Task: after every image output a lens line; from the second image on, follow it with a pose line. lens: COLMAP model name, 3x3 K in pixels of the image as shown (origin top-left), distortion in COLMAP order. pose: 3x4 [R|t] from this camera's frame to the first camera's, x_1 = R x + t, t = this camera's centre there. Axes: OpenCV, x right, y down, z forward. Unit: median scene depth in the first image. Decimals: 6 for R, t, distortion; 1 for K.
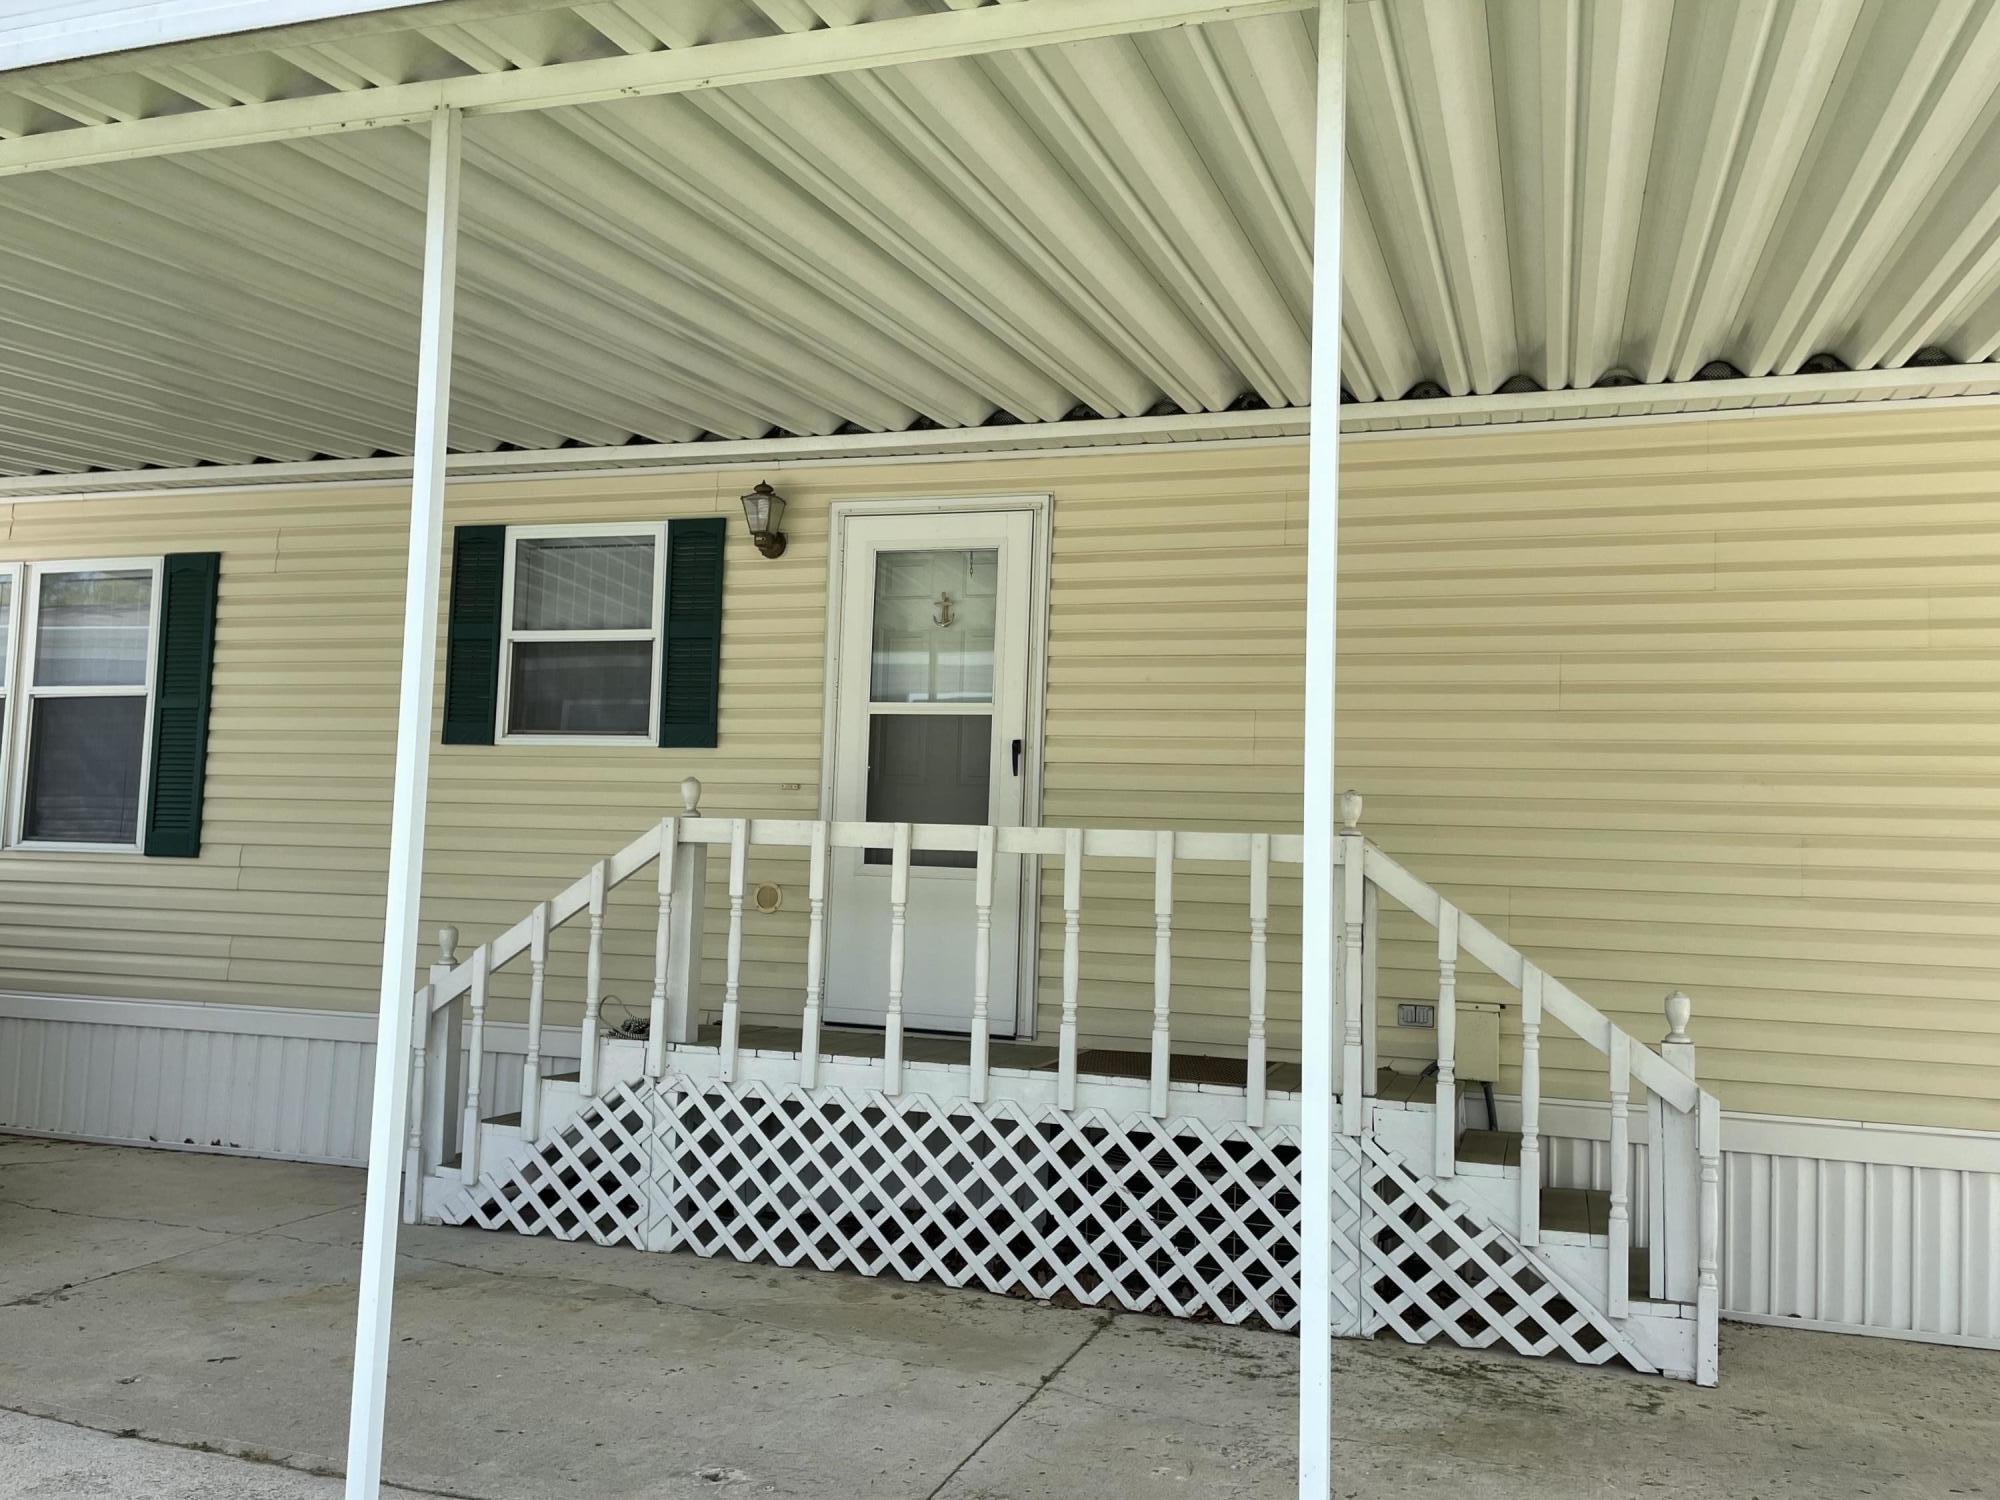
lens RADIAL K [[1621.2, 0, 1012.5], [0, 1621.2, 740.1], [0, 0, 1]] dist [0.047296, -0.041292]
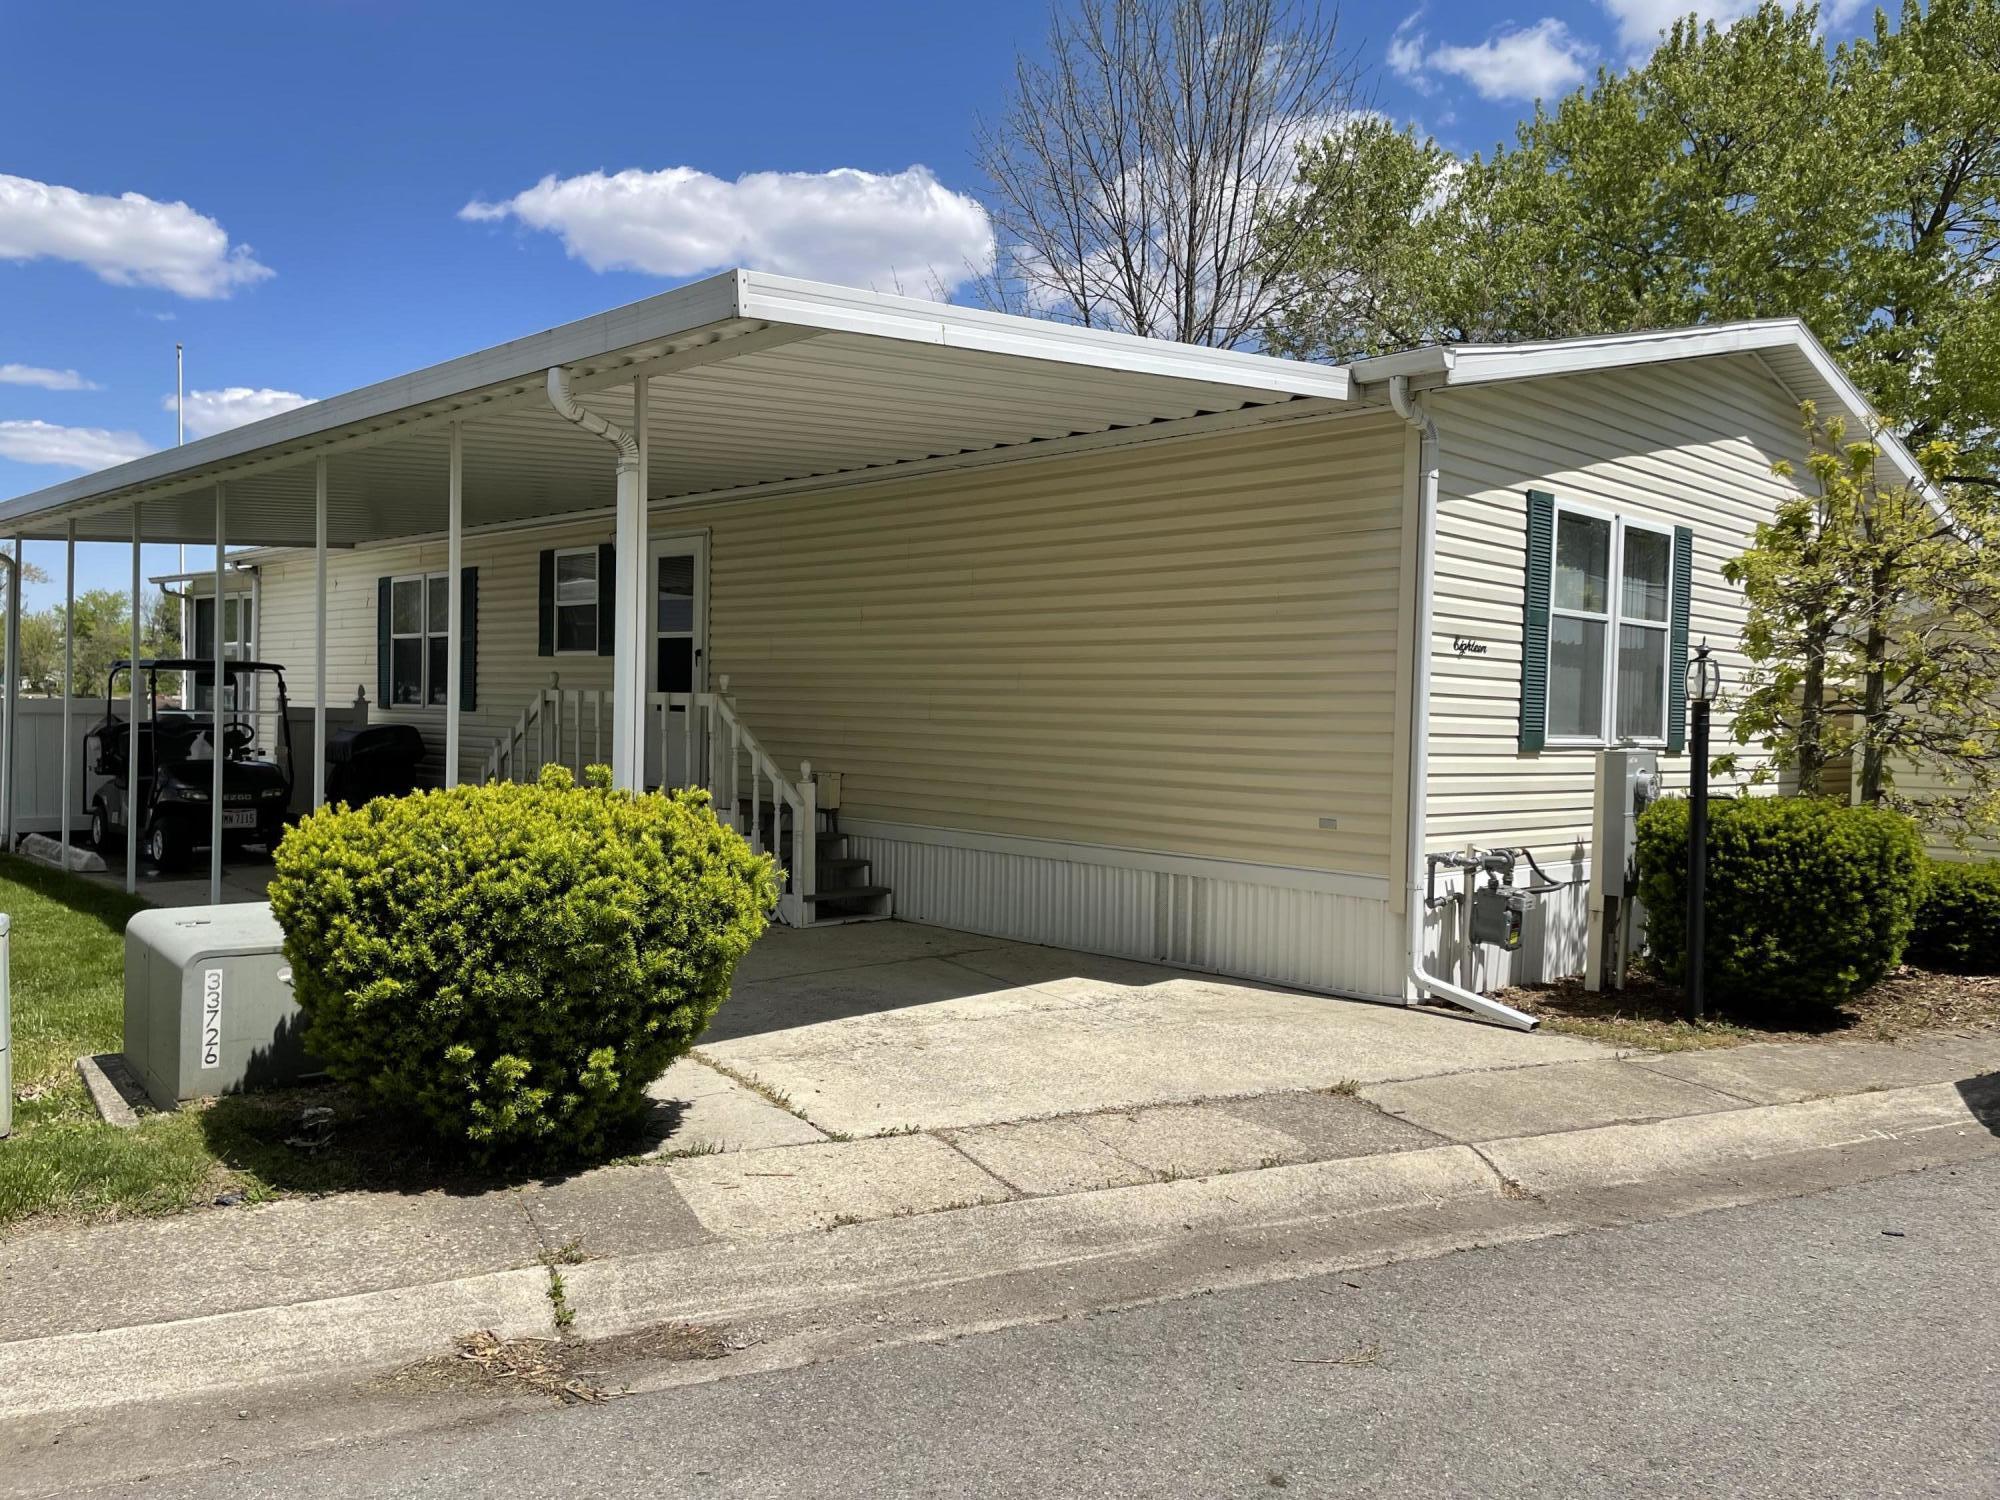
lens RADIAL K [[1506.8, 0, 995.4], [0, 1506.8, 748.3], [0, 0, 1]] dist [0.044814, -0.011808]
pose [[0.889644, 0.000166, -0.456655, 1.282089], [0.040890, 0.995954, 0.080021, -0.013821], [0.454820, -0.089863, 0.886038, -0.570099]]
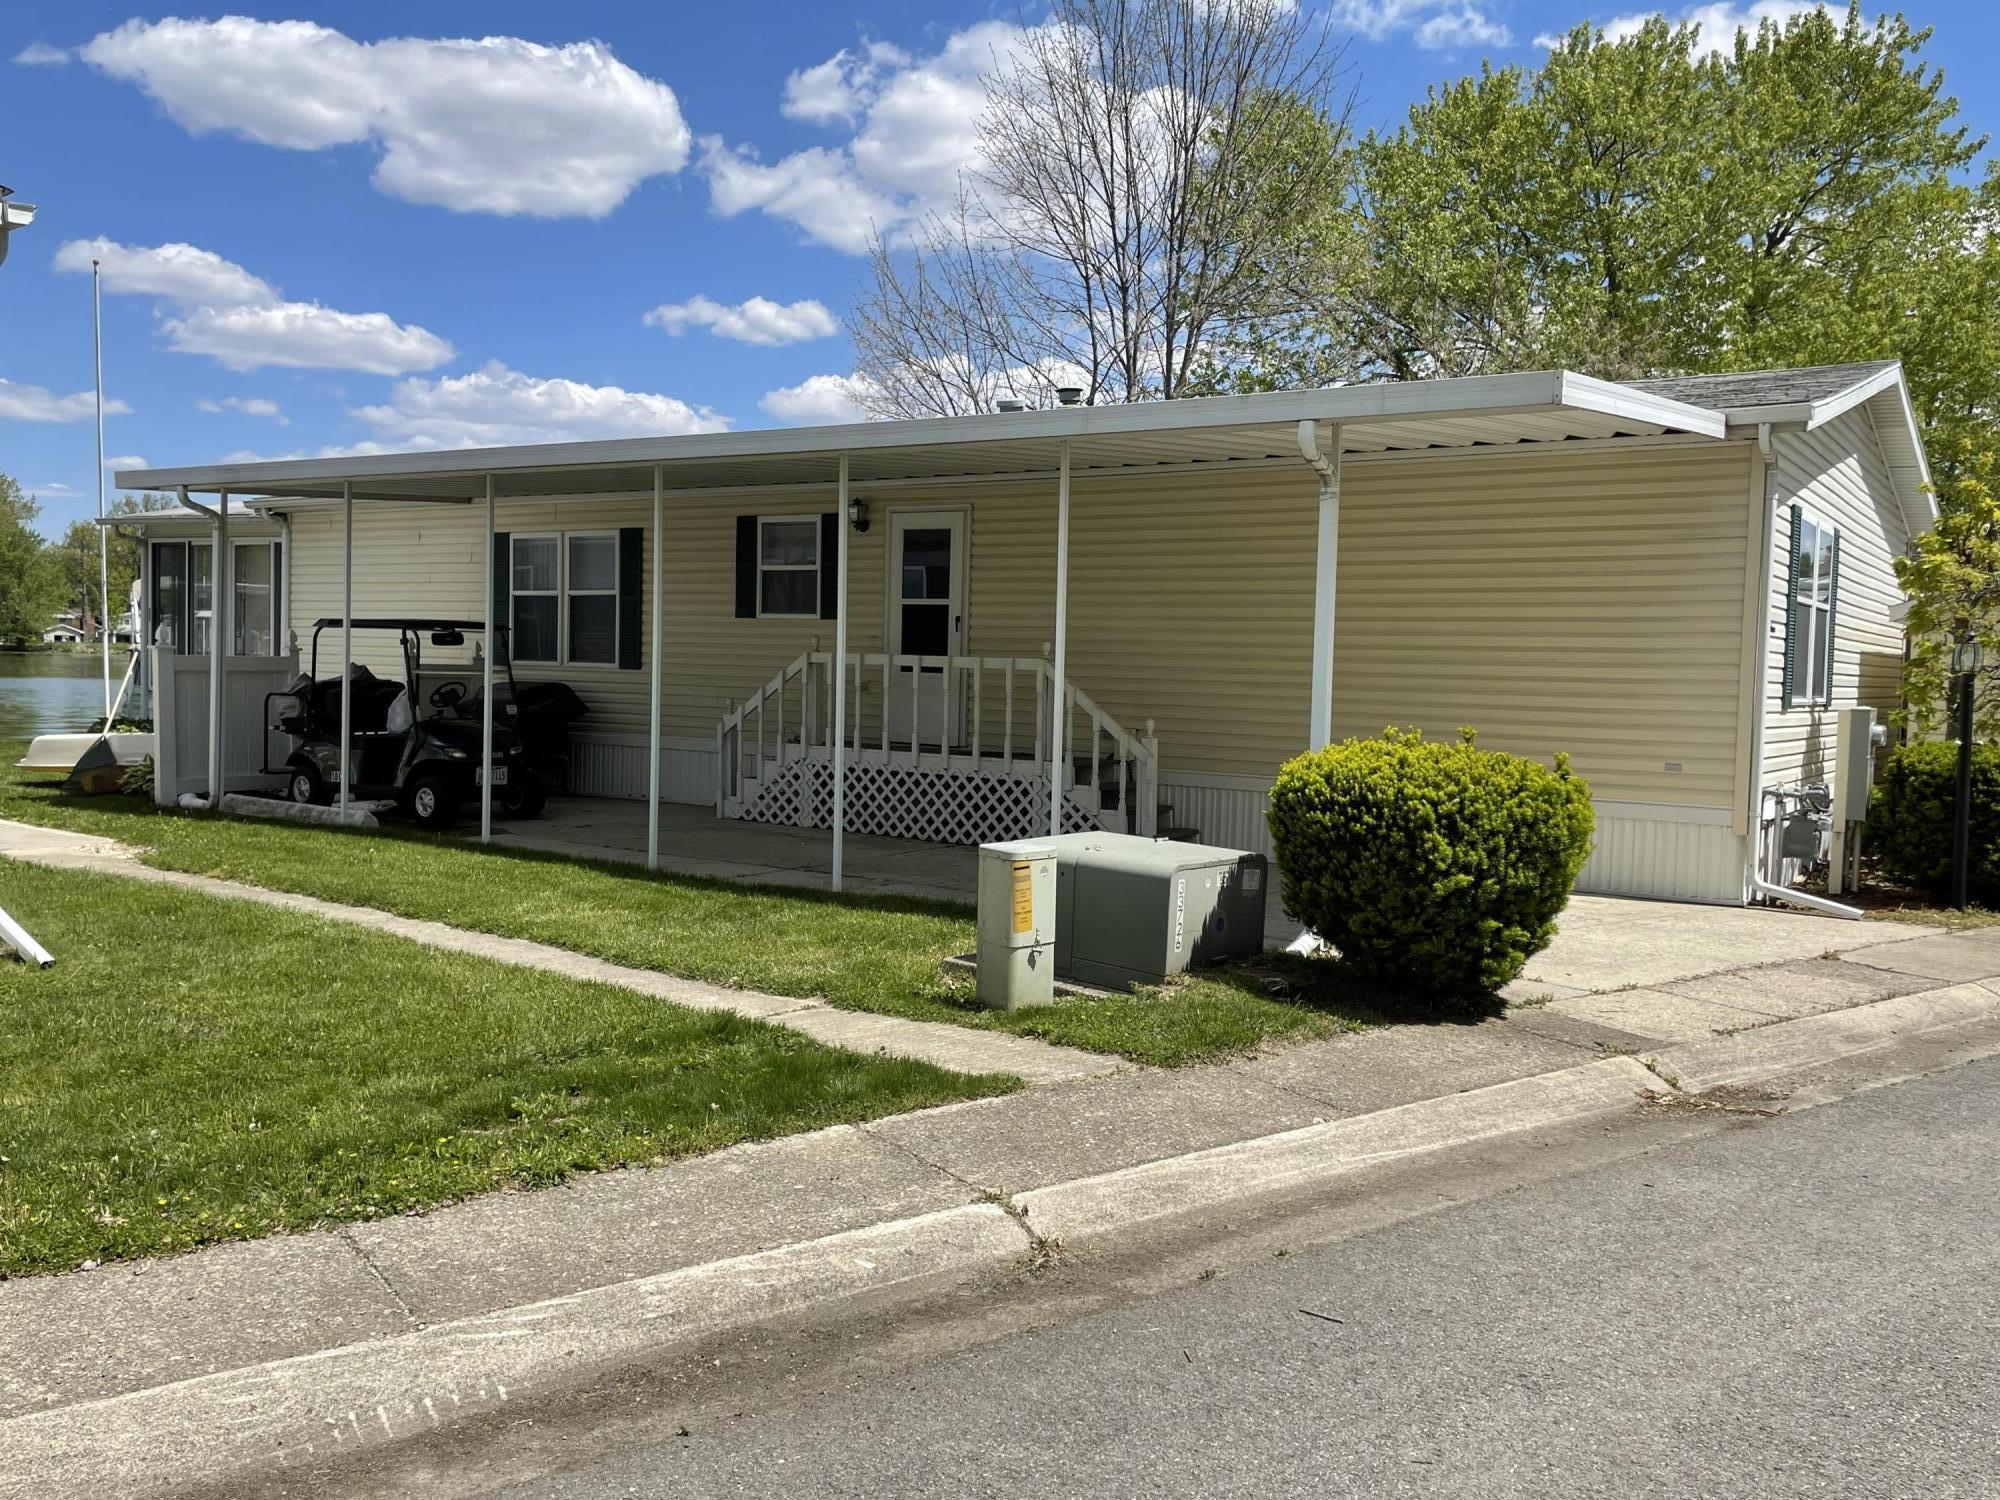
lens RADIAL K [[1621.2, 0, 1003.0], [0, 1621.2, 760.9], [0, 0, 1]] dist [0.047296, -0.041292]
pose [[0.961208, 0.008945, -0.275681, 0.721566], [0.026940, 0.991651, 0.126109, -0.087098], [0.274507, -0.128644, 0.952941, -1.211771]]
